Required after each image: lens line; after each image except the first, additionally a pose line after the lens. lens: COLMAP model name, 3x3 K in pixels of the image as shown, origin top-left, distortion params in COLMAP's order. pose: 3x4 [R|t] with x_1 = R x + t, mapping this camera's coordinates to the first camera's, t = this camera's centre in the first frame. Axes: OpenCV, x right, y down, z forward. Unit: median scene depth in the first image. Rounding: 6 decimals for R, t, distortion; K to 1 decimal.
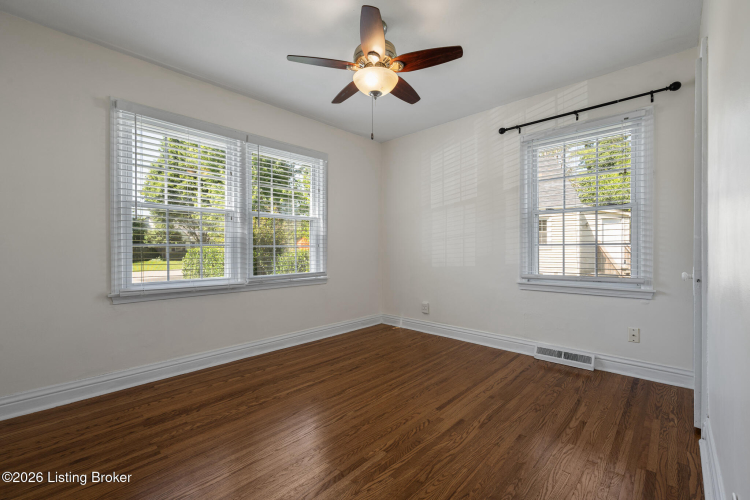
lens RADIAL K [[322.3, 0, 376.4], [0, 322.3, 251.8], [0, 0, 1]] dist [-0.000965, 0.000516]
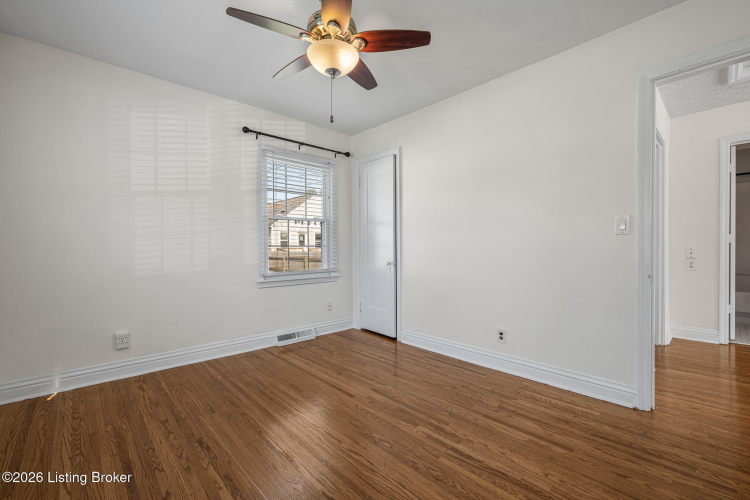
lens RADIAL K [[322.3, 0, 376.4], [0, 322.3, 251.8], [0, 0, 1]] dist [-0.000965, 0.000516]
pose [[0.067502, -0.007159, 0.997693, -0.657841], [0.013446, 0.999890, 0.006265, -0.003943], [-0.997629, 0.012992, 0.067591, 0.623443]]
